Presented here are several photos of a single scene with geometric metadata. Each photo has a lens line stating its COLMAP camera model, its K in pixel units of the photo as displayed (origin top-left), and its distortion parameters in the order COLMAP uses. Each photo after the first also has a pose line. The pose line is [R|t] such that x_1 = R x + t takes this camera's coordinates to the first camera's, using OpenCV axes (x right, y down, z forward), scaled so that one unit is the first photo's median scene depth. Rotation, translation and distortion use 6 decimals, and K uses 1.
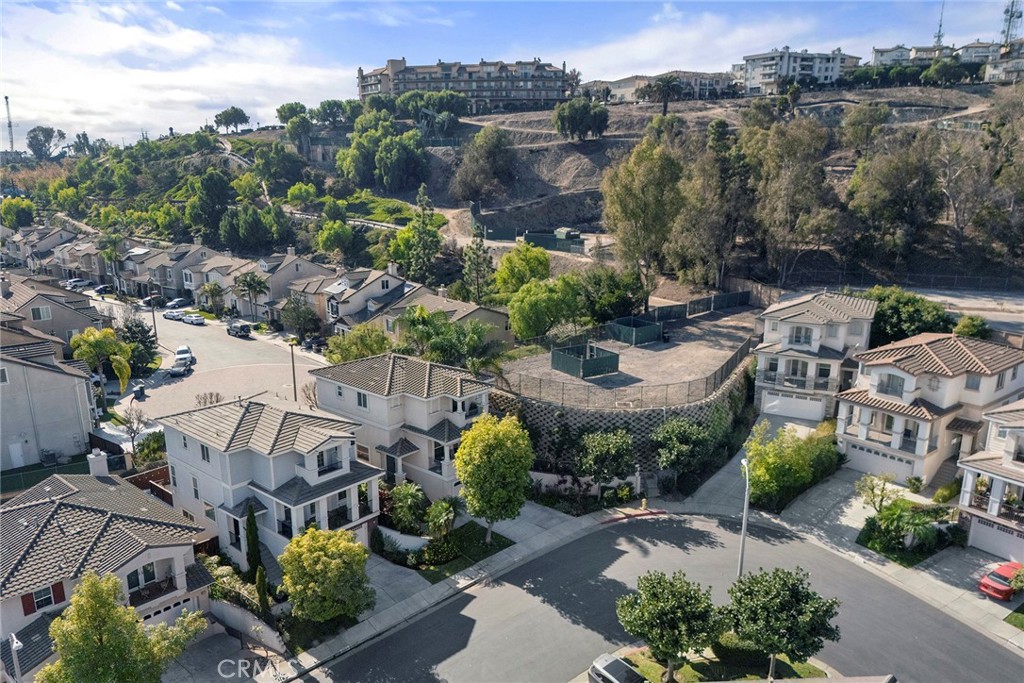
lens RADIAL K [[718.1, 0, 512.0], [0, 718.1, 341.5], [0, 0, 1]] dist [0.003666, -0.000272]
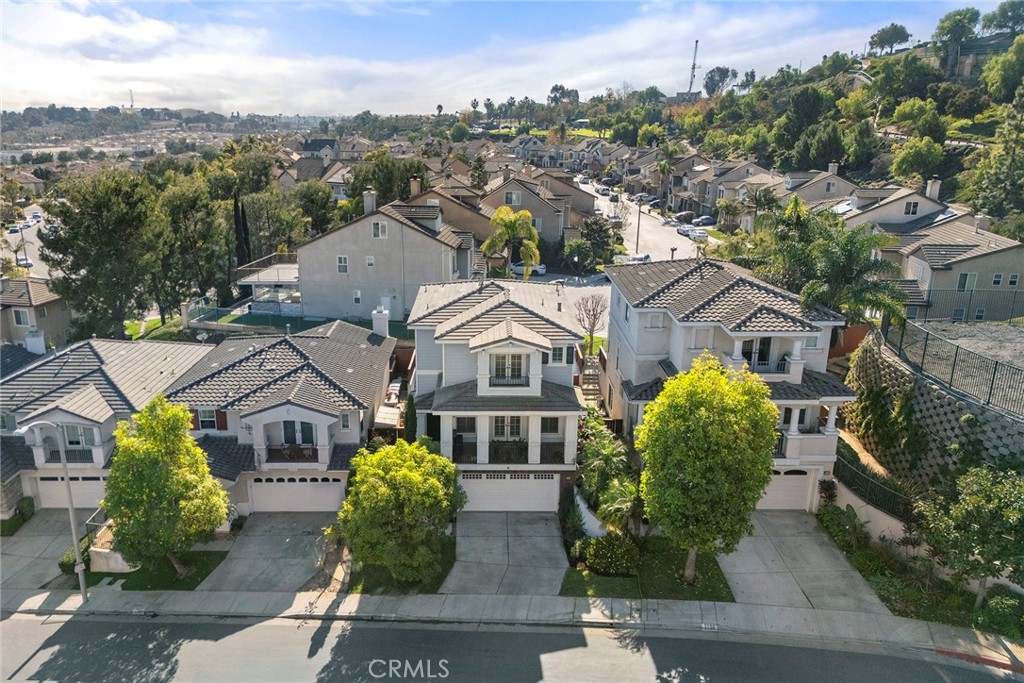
lens RADIAL K [[745.3, 0, 510.7], [0, 745.3, 321.6], [0, 0, 1]] dist [0.074219, -0.089355]
pose [[0.661751, 0.192078, -0.724701, 0.215384], [-0.167735, 0.980053, 0.106593, 0.028531], [0.730719, 0.051020, 0.680769, 0.370041]]
